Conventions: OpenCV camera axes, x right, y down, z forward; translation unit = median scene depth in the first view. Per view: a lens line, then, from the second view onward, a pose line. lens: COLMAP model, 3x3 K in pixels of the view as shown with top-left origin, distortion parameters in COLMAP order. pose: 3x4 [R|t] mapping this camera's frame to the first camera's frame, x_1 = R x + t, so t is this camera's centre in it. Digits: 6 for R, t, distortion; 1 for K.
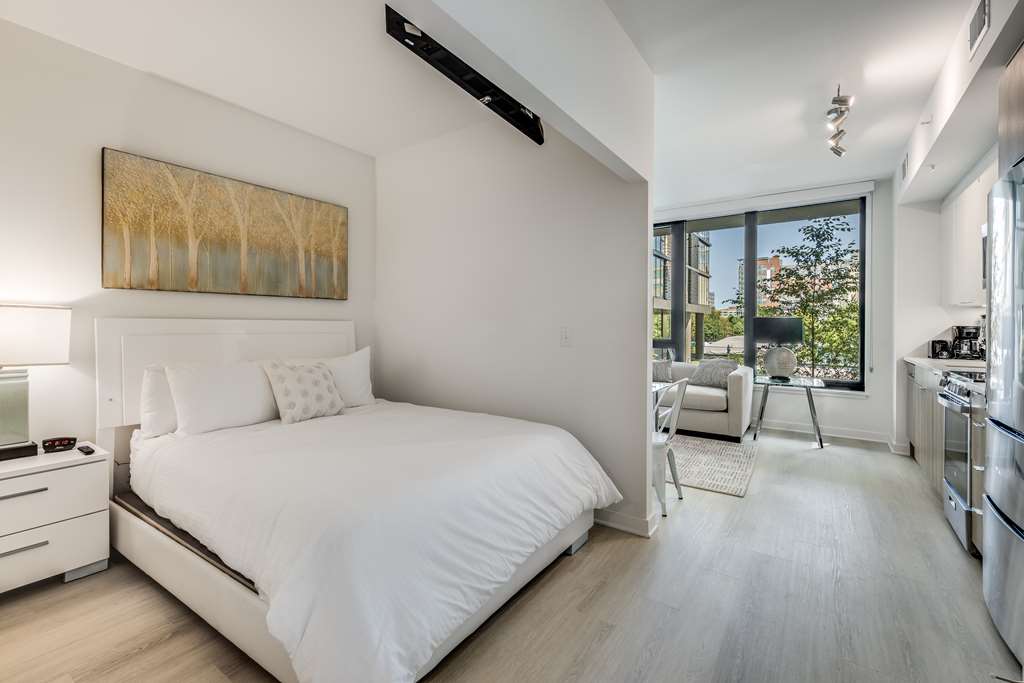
lens RADIAL K [[447.1, 0, 521.2], [0, 447.1, 326.4], [0, 0, 1]] dist [0.009881, 0.000705]
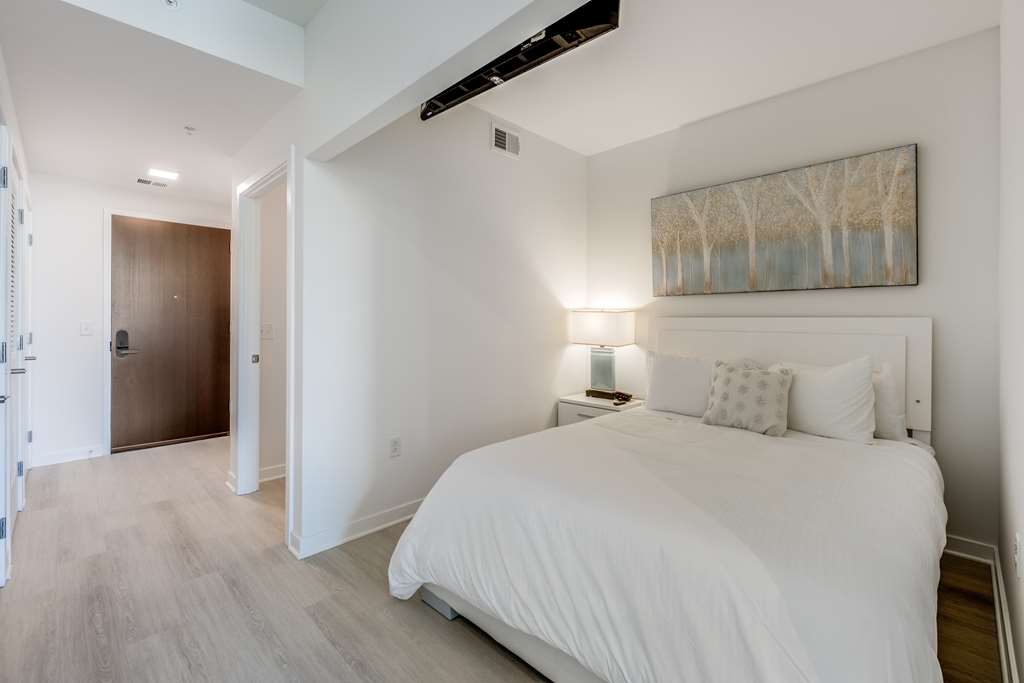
lens RADIAL K [[447.1, 0, 496.6], [0, 447.1, 321.2], [0, 0, 1]] dist [0.009881, 0.000705]
pose [[-0.207920, -0.005403, -0.978131, 0.453099], [-0.007910, 0.999961, -0.003842, 0.001117], [0.978114, 0.006939, -0.207955, 0.648580]]
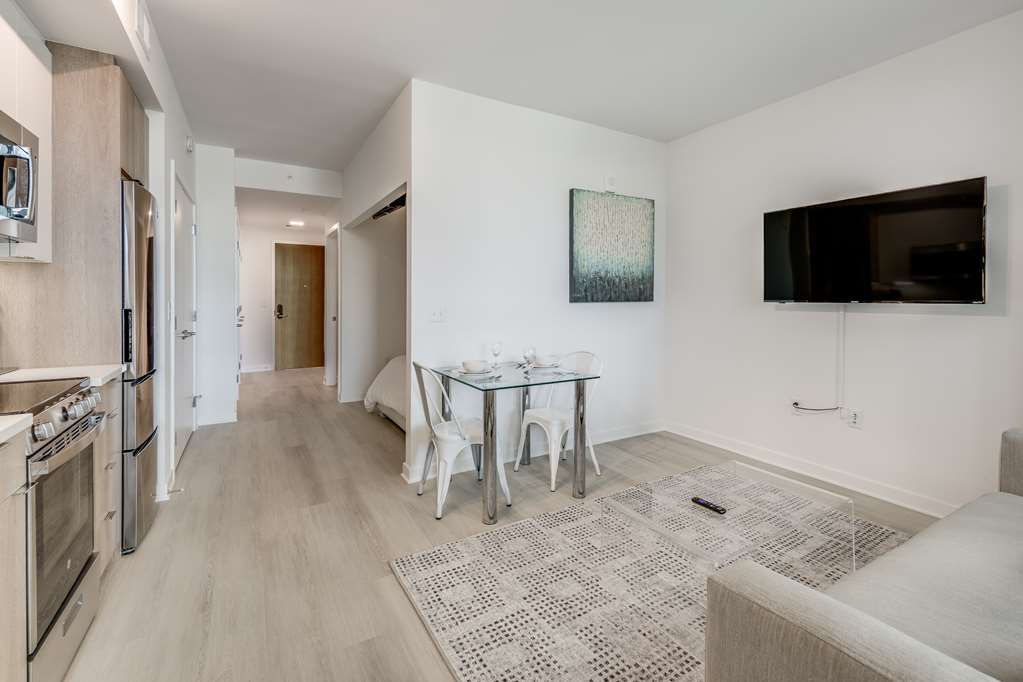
lens RADIAL K [[446.6, 0, 511.4], [0, 446.6, 295.9], [0, 0, 1]] dist [0.009881, 0.000705]
pose [[-0.430127, 0.002533, -0.902765, 0.934279], [-0.004827, 0.999975, 0.005106, -0.023747], [0.902755, 0.006553, -0.430104, 1.327113]]
